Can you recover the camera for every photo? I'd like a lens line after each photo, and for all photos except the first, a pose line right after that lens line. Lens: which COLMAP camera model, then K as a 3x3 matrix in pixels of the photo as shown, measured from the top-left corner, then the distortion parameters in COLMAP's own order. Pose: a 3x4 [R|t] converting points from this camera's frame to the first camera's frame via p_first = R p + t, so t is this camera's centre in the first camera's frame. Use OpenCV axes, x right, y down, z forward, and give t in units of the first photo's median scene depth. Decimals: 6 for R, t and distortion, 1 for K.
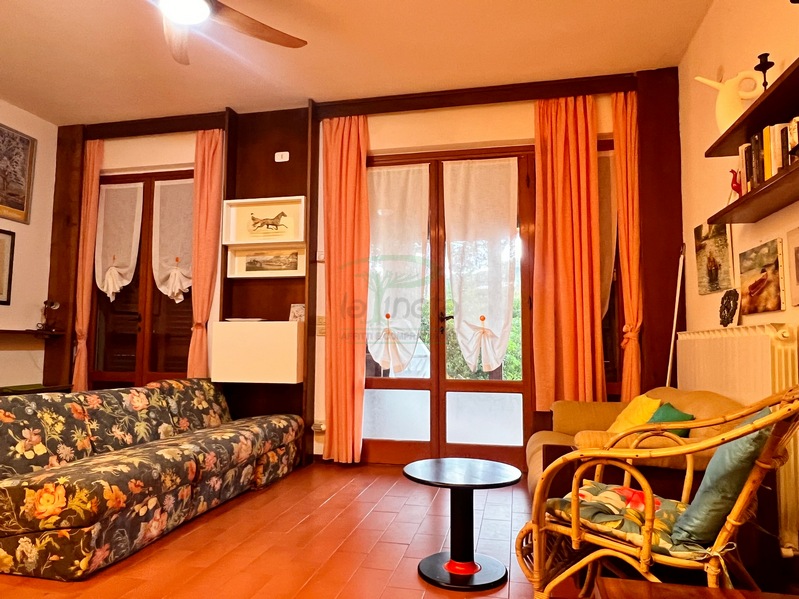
lens RADIAL K [[543.7, 0, 399.5], [0, 543.7, 299.5], [0, 0, 1]] dist [-0.002811, -0.001309]
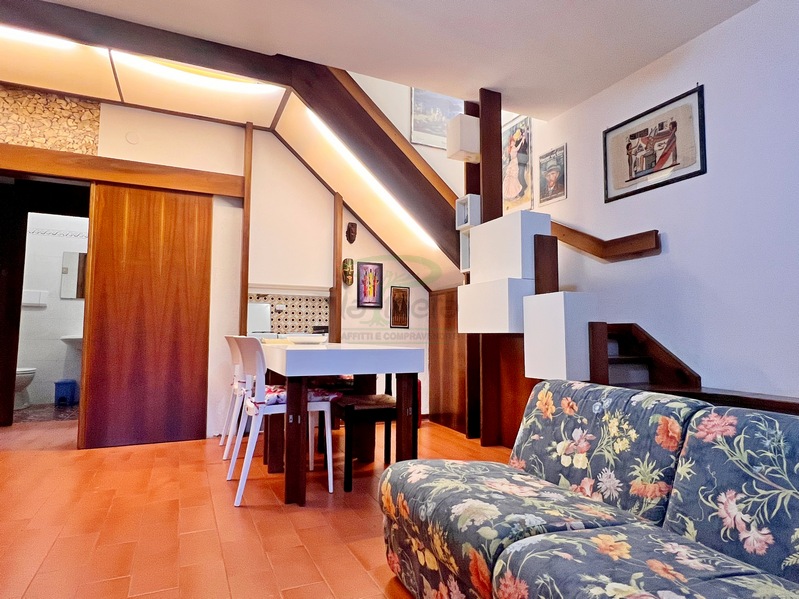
lens RADIAL K [[462.2, 0, 399.5], [0, 462.2, 299.5], [0, 0, 1]] dist [-0.000875, -0.000999]
pose [[-0.791278, -0.058342, -0.608666, -0.075417], [0.039063, 0.988581, -0.145540, 0.138022], [0.610207, -0.138939, -0.779964, 1.329470]]
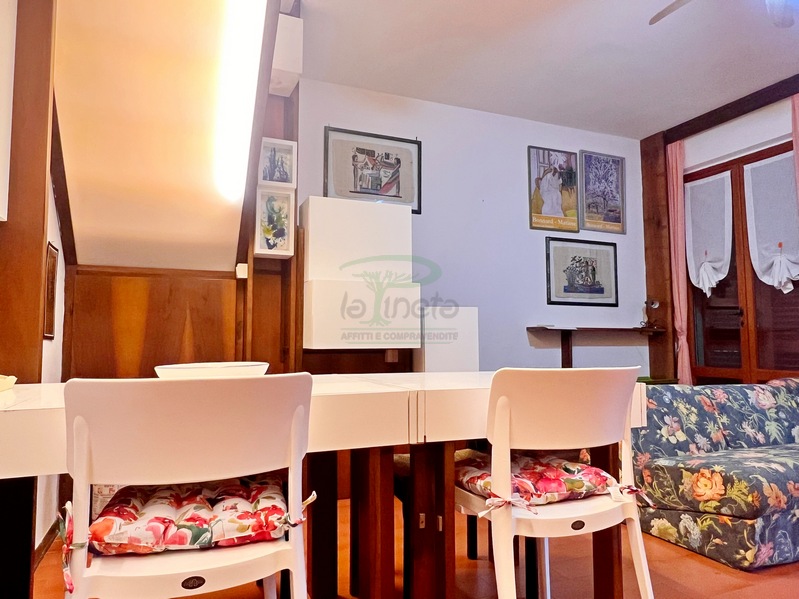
lens RADIAL K [[543.6, 0, 388.6], [0, 543.6, 300.6], [0, 0, 1]] dist [-0.001855, -0.000959]
pose [[0.565465, -0.070460, -0.821757, -0.079306], [0.075428, 0.996587, -0.033547, -0.001176], [0.821316, -0.043014, 0.568850, -0.082184]]
